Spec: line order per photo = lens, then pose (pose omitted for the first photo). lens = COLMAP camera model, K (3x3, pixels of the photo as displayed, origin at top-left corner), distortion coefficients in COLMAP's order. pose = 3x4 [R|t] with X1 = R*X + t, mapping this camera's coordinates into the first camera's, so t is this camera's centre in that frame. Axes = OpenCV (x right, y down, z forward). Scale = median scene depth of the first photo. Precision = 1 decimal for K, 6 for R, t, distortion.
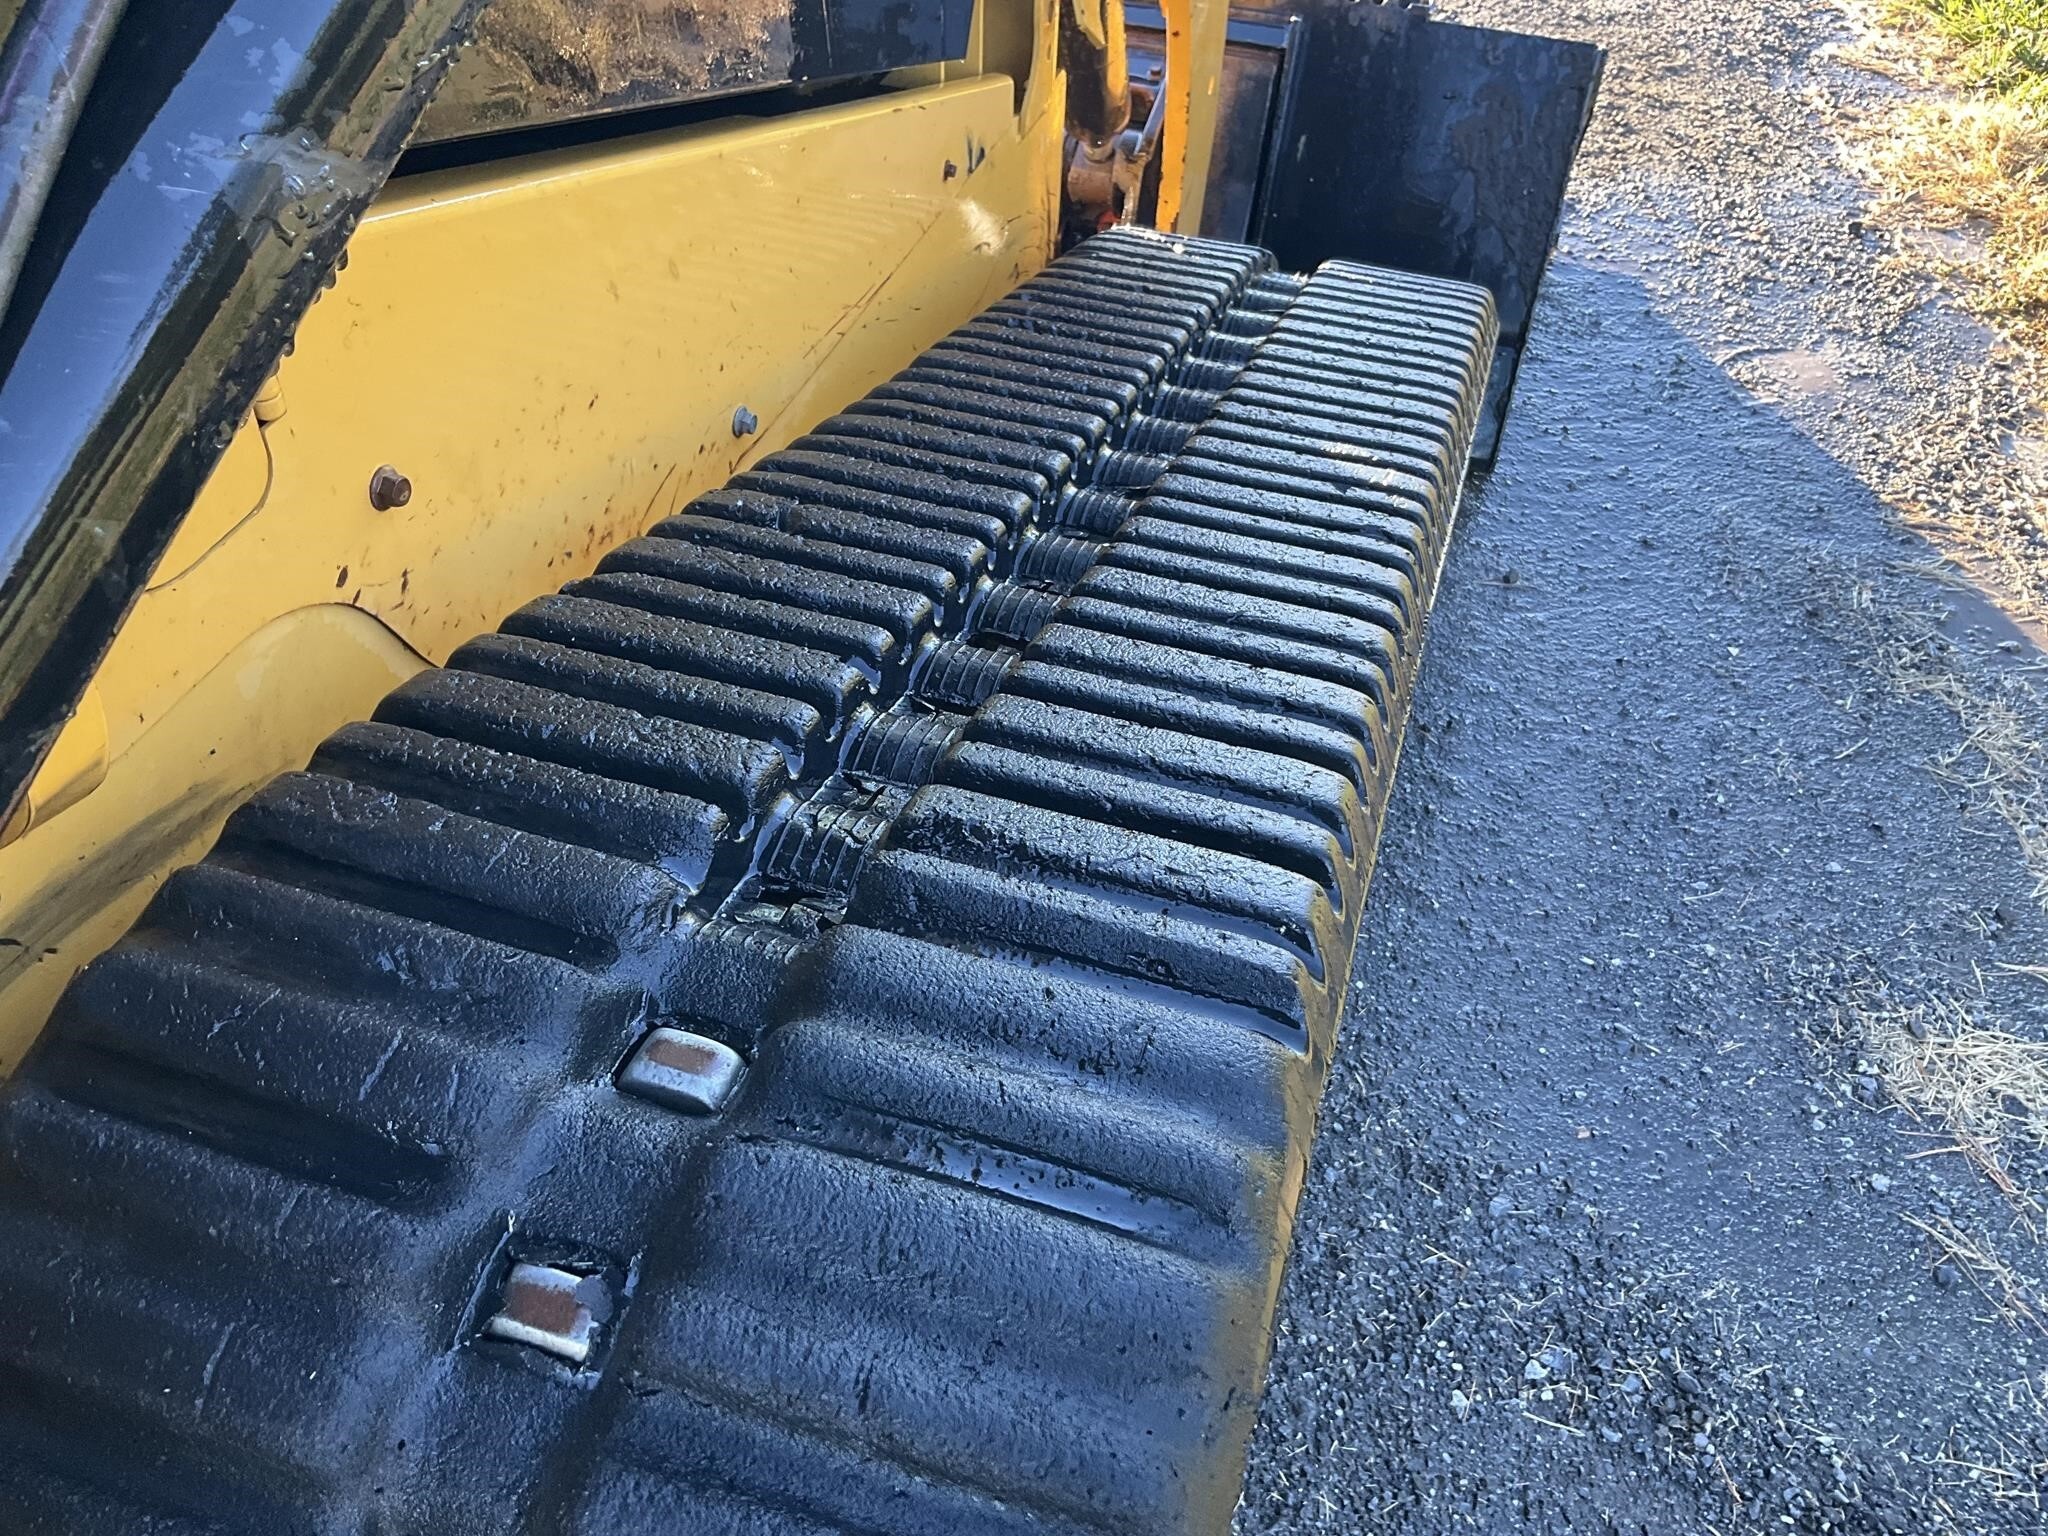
lens RADIAL K [[1675.3, 0, 1024.0], [0, 1675.3, 768.0], [0, 0, 1]] dist [0.065583, -0.097042]
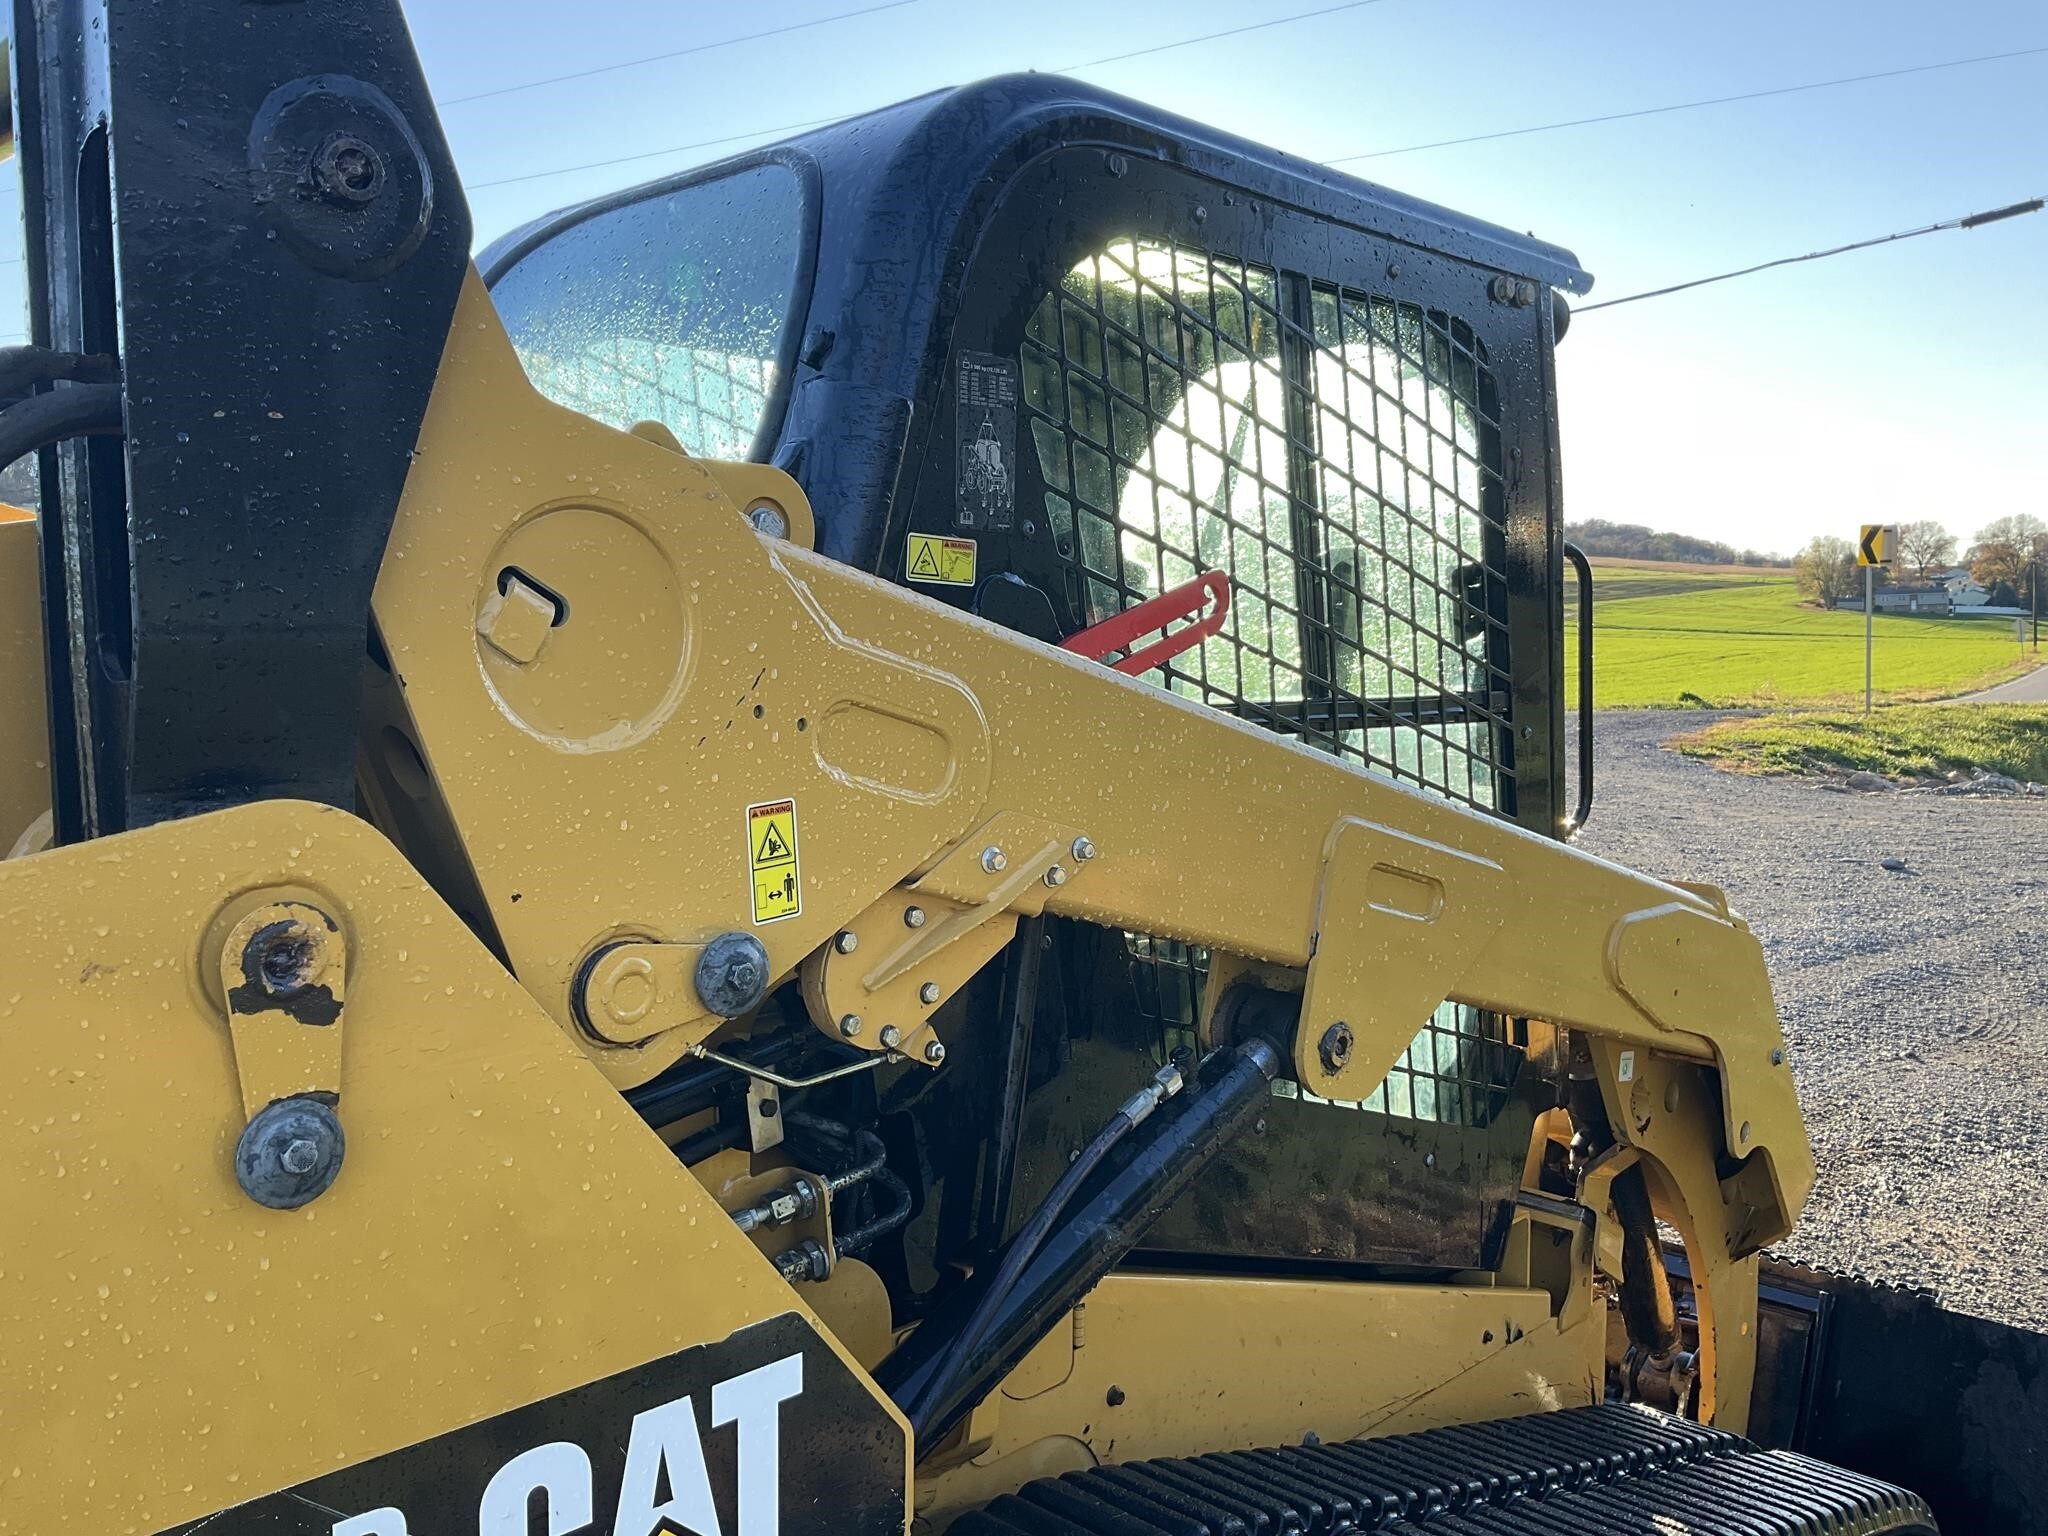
lens RADIAL K [[1675.3, 0, 1024.0], [0, 1675.3, 768.0], [0, 0, 1]] dist [0.065583, -0.097042]
pose [[0.885558, -0.006082, -0.464489, 0.340016], [-0.293702, 0.767362, -0.569996, 0.309655], [0.359898, 0.641186, 0.677757, -0.672811]]
